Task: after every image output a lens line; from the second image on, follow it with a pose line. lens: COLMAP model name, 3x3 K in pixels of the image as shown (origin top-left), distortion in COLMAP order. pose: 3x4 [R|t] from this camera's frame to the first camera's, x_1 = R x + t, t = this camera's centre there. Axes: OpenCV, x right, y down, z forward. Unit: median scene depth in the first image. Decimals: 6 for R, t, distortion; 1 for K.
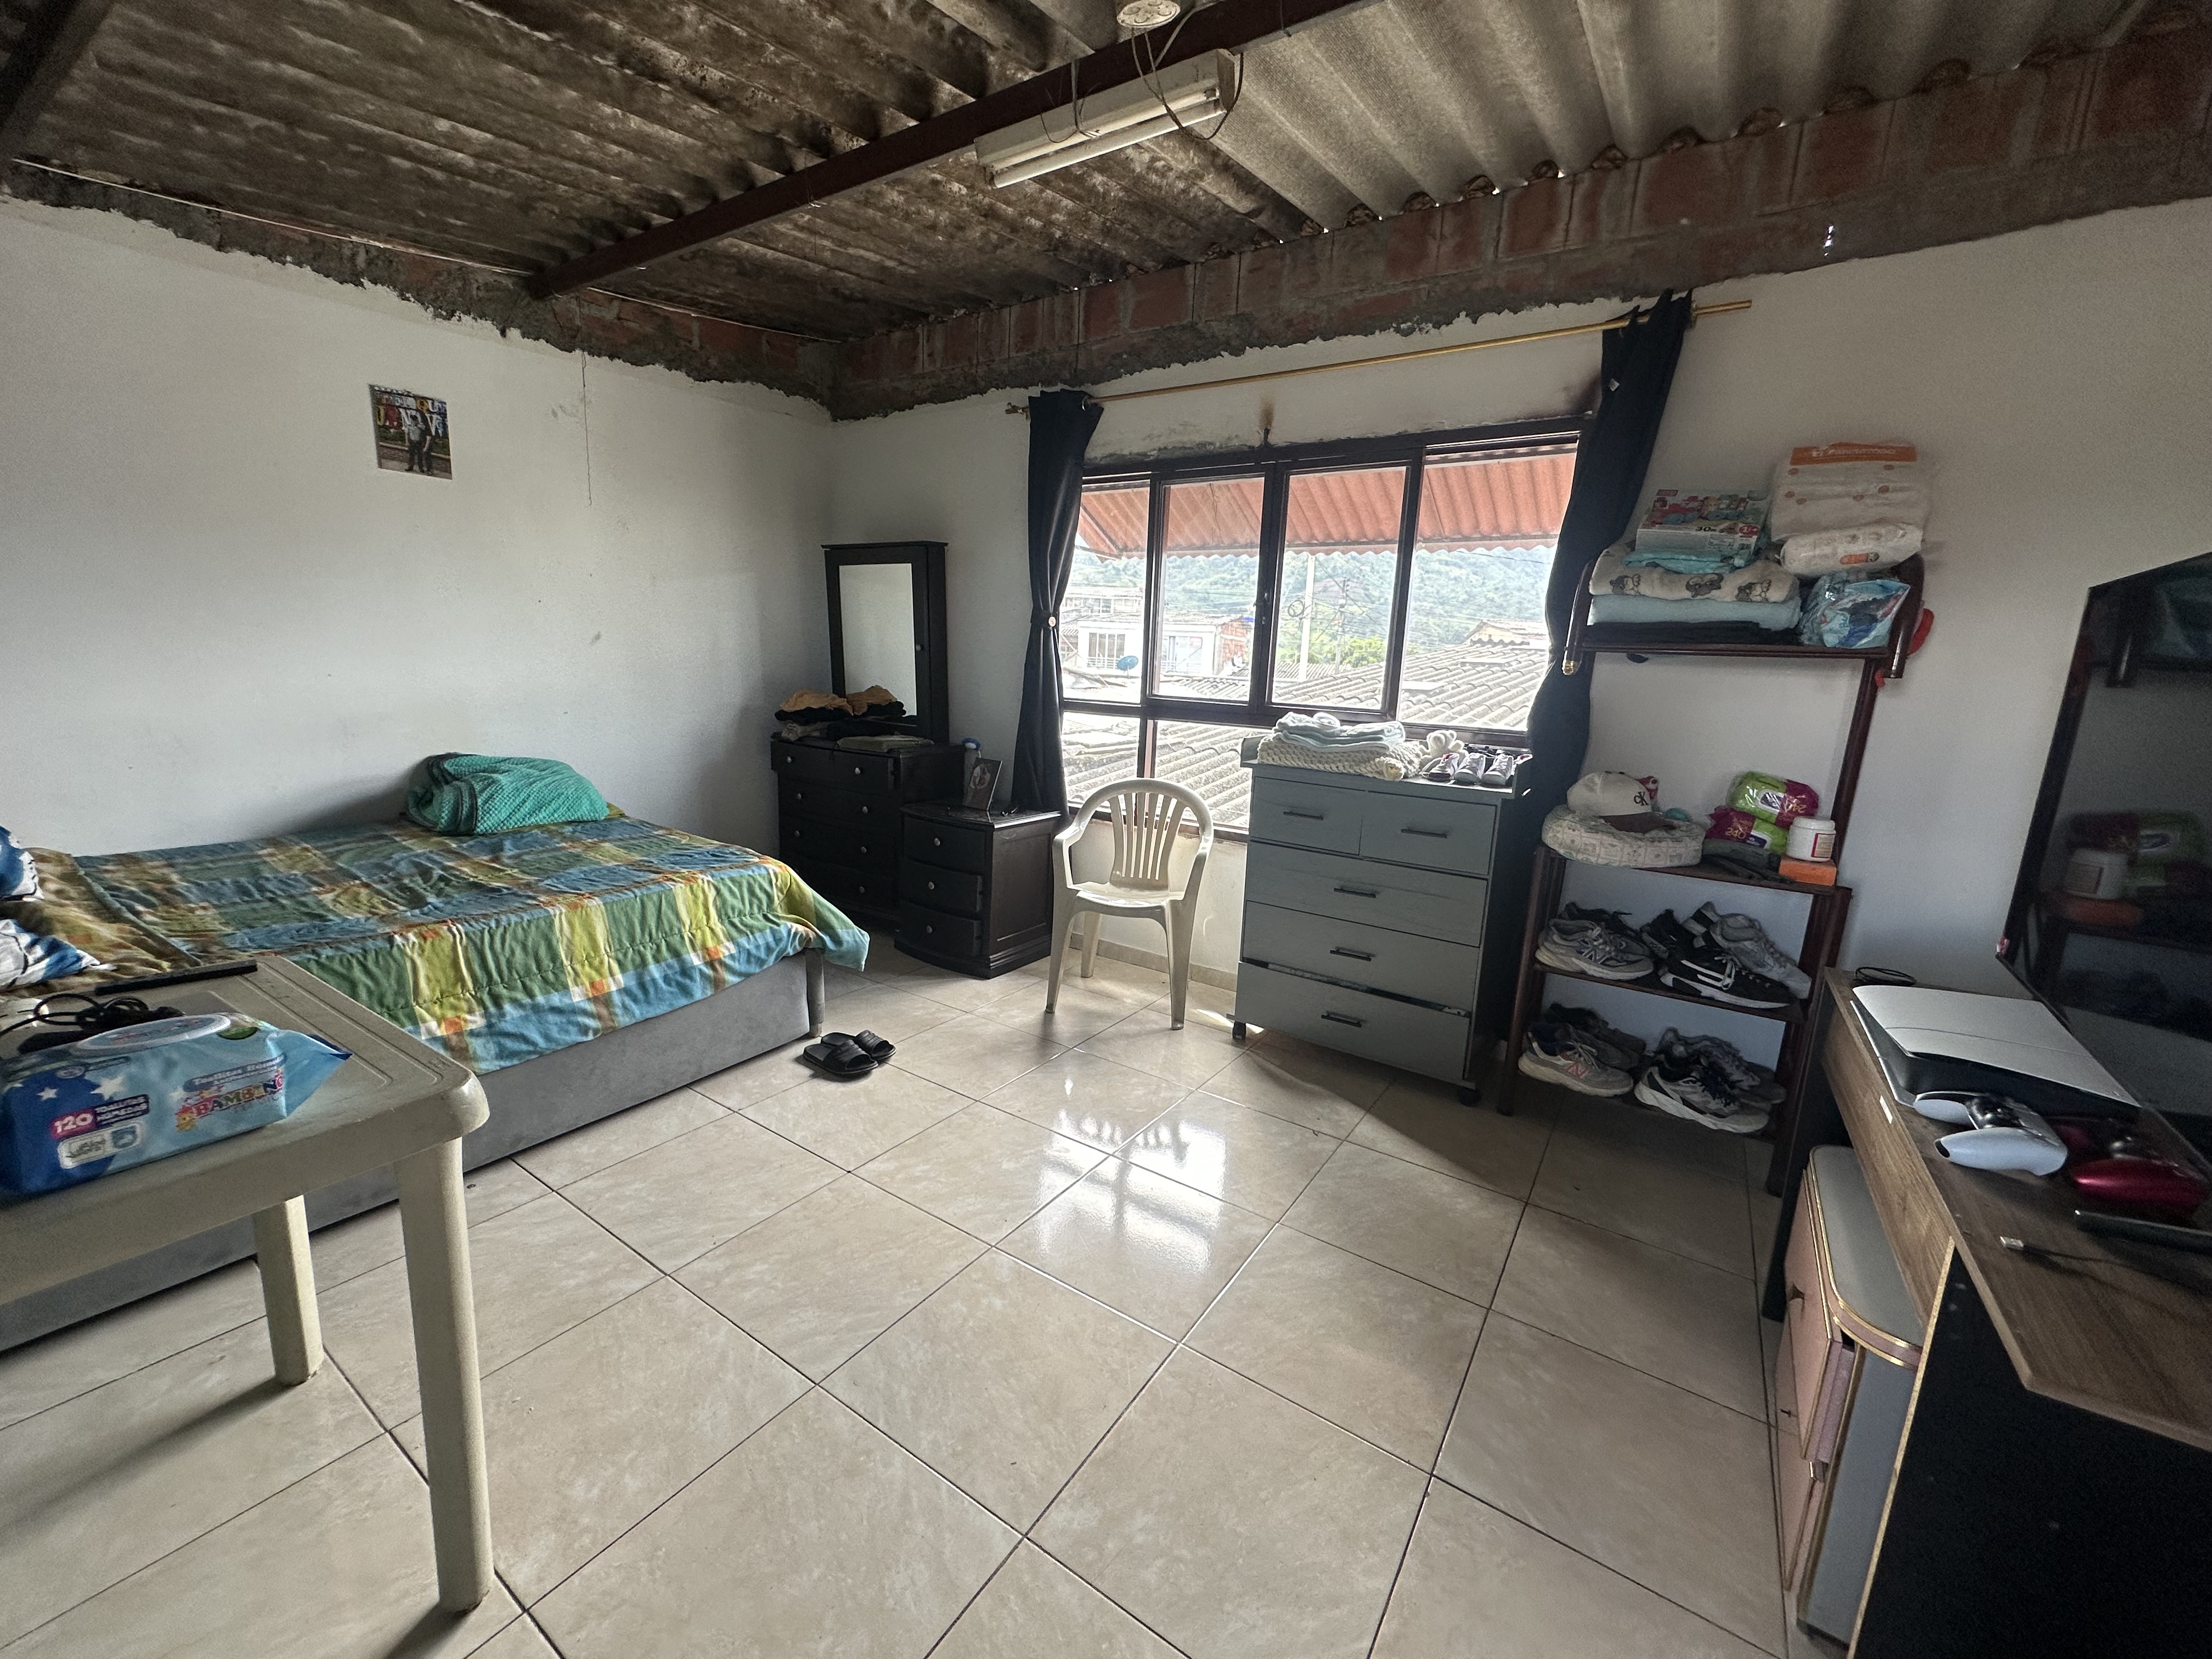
lens RADIAL K [[882.2, 0, 1105.2], [0, 882.2, 825.9], [0, 0, 1]] dist [-0.003122, 0.000661]
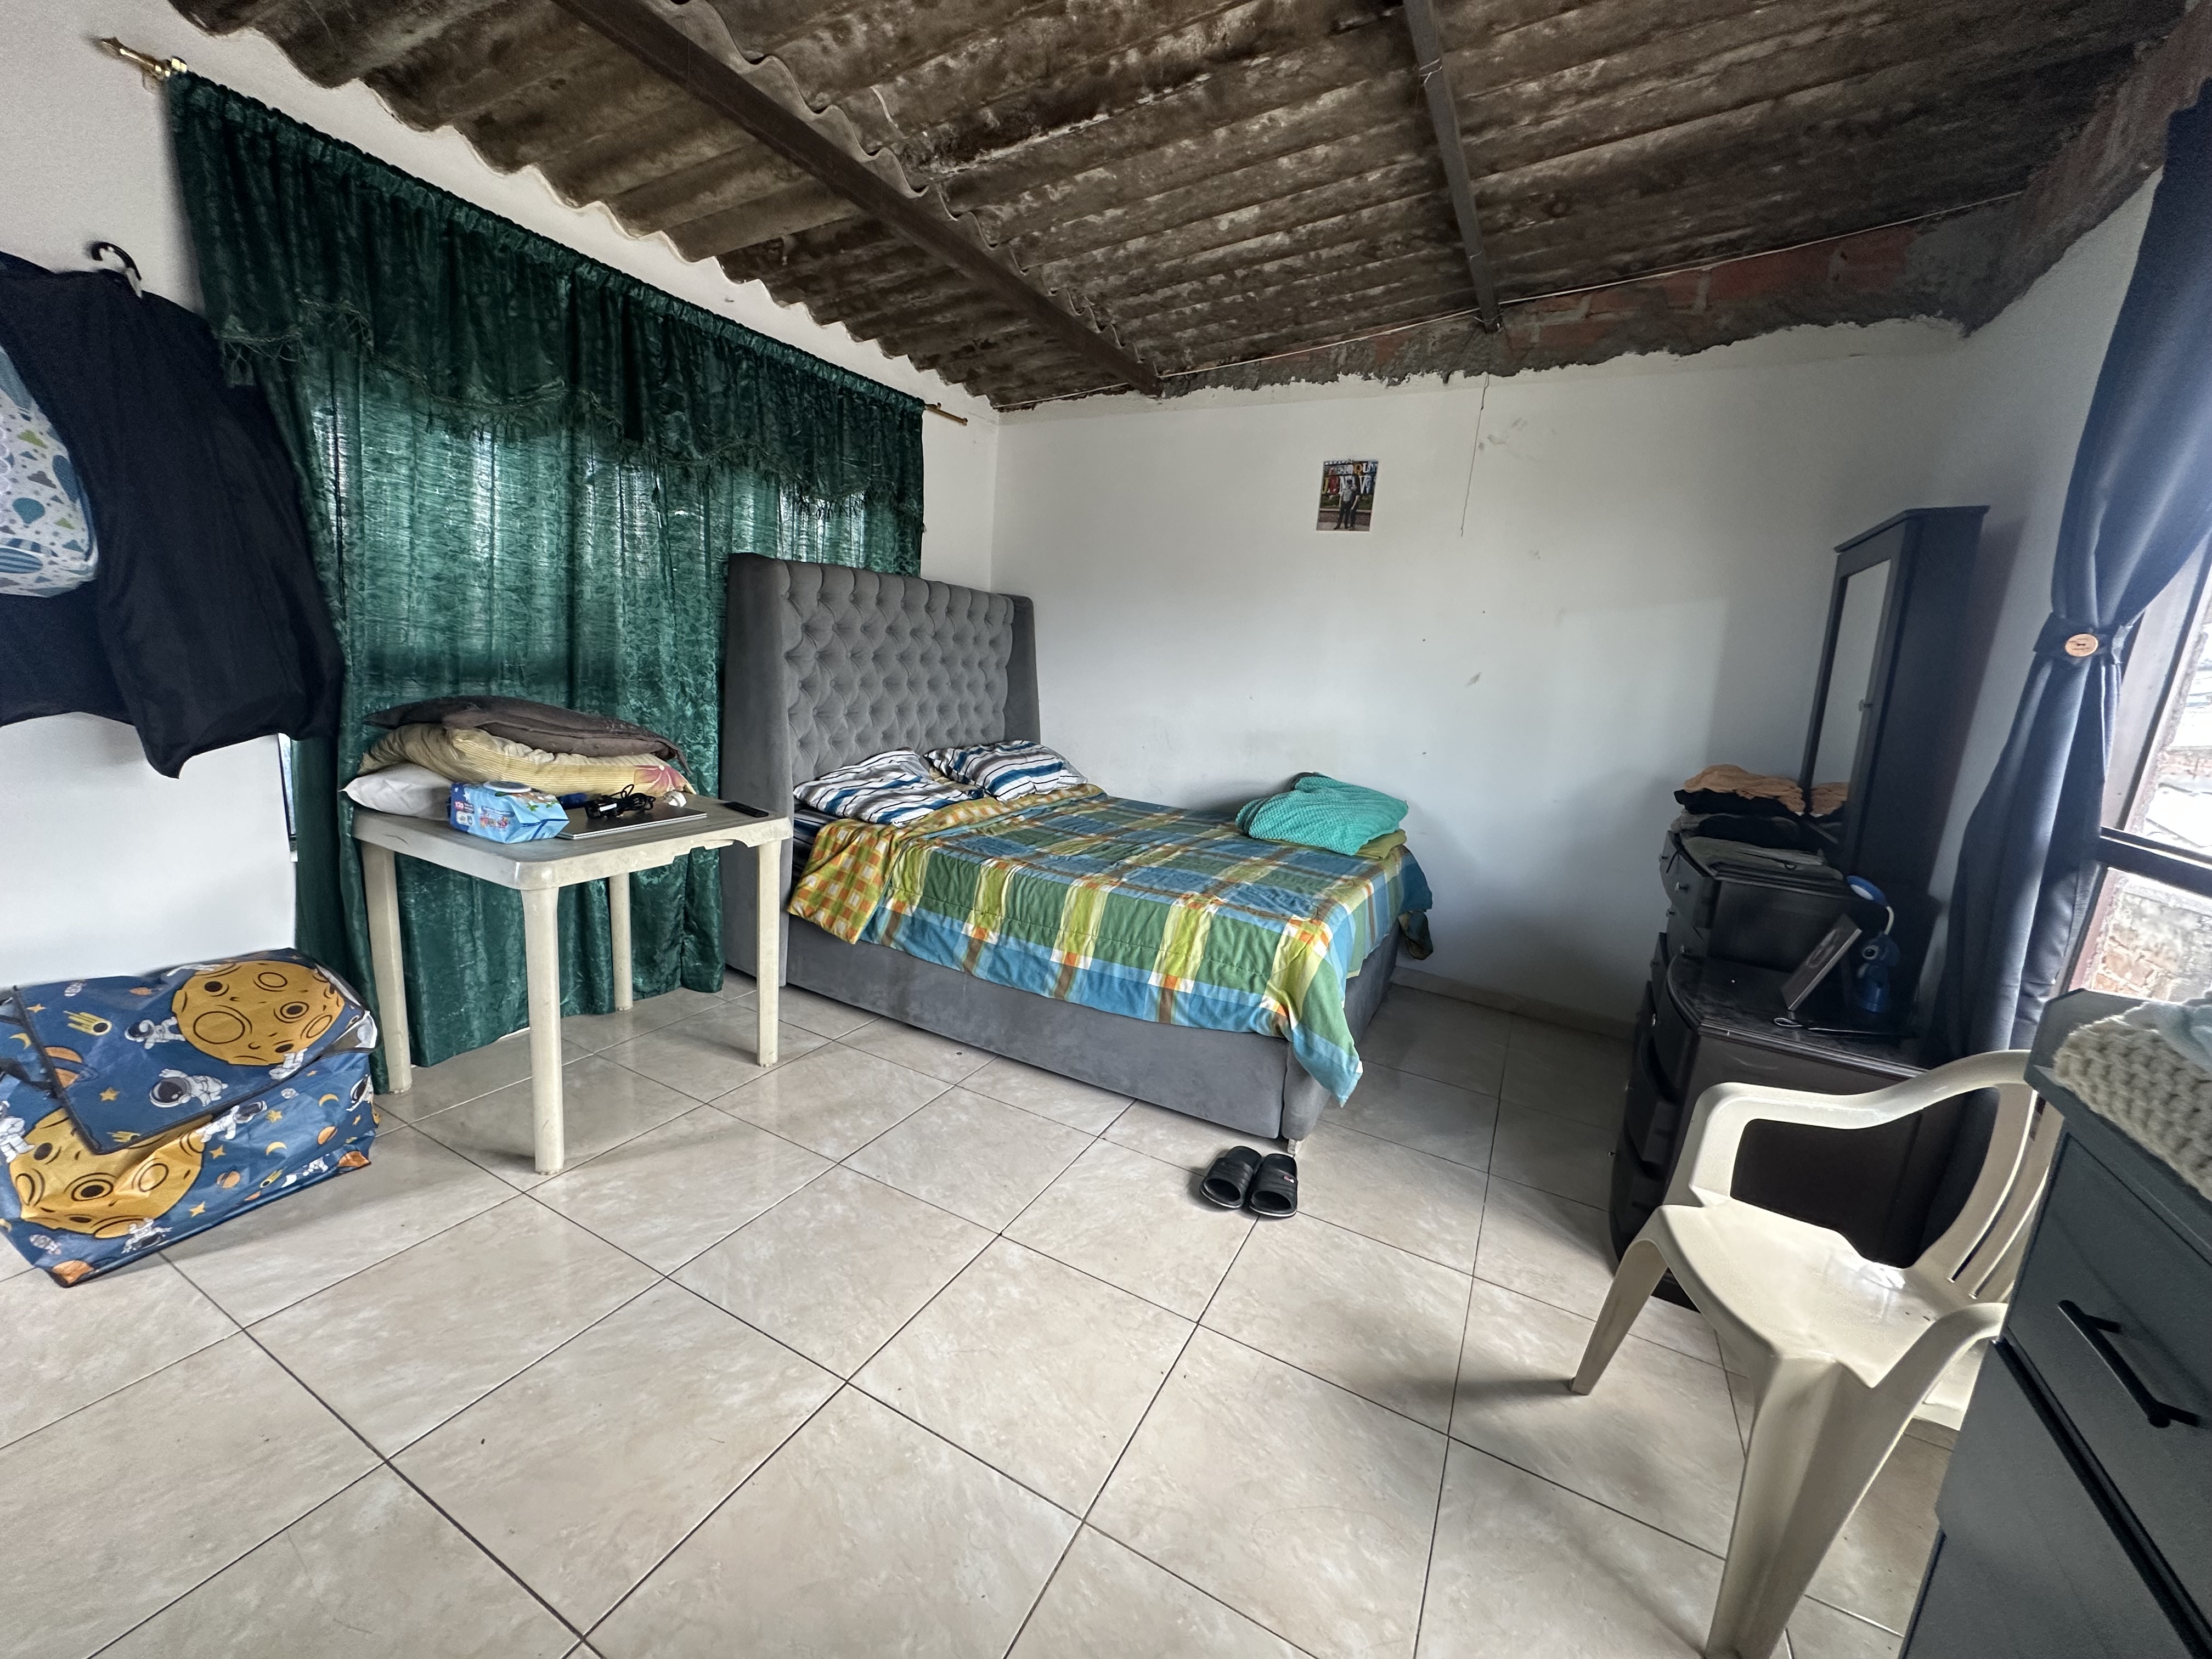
lens RADIAL K [[882.2, 0, 1105.2], [0, 882.2, 825.9], [0, 0, 1]] dist [-0.003122, 0.000661]
pose [[0.119159, 0.166110, -0.978881, 0.410711], [-0.261790, 0.956274, 0.130406, -0.112063], [0.957741, 0.240722, 0.157434, 0.684828]]
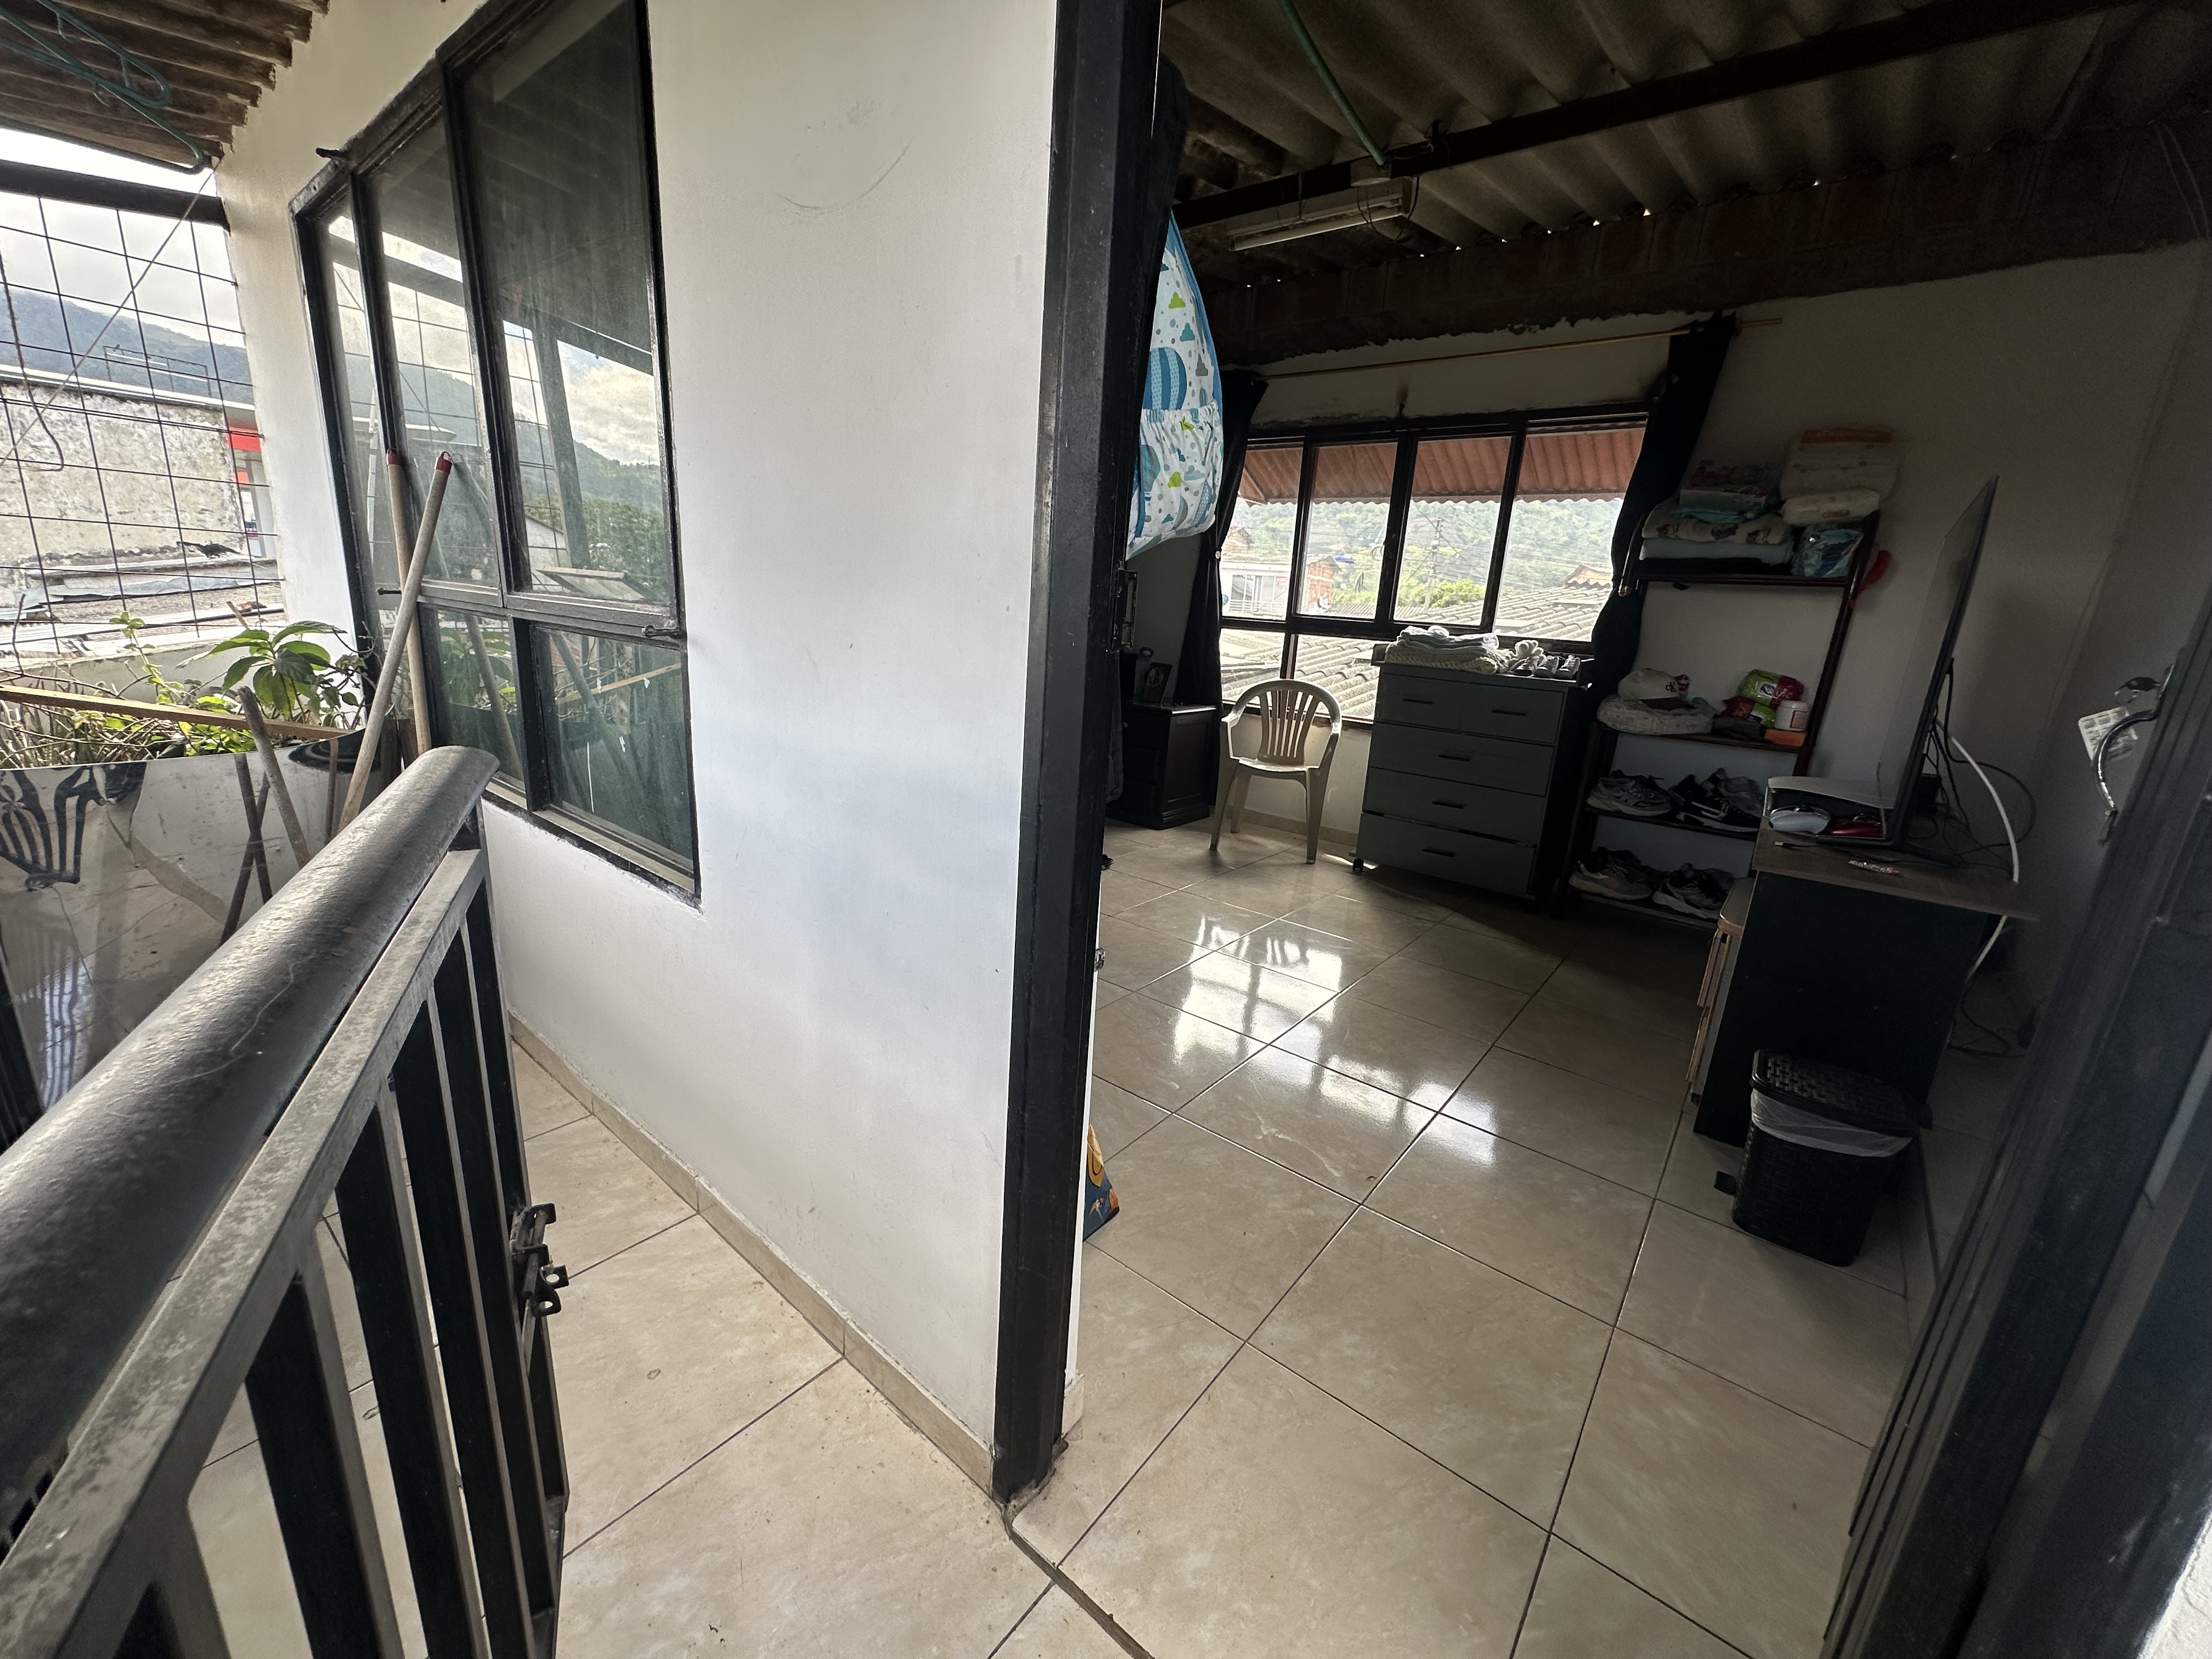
lens RADIAL K [[882.2, 0, 1105.2], [0, 882.2, 825.9], [0, 0, 1]] dist [-0.003122, 0.000661]
pose [[0.996300, 0.035733, -0.078166, -0.143998], [-0.030607, 0.997362, 0.065821, 0.106339], [0.080311, -0.063185, 0.994765, -0.406490]]
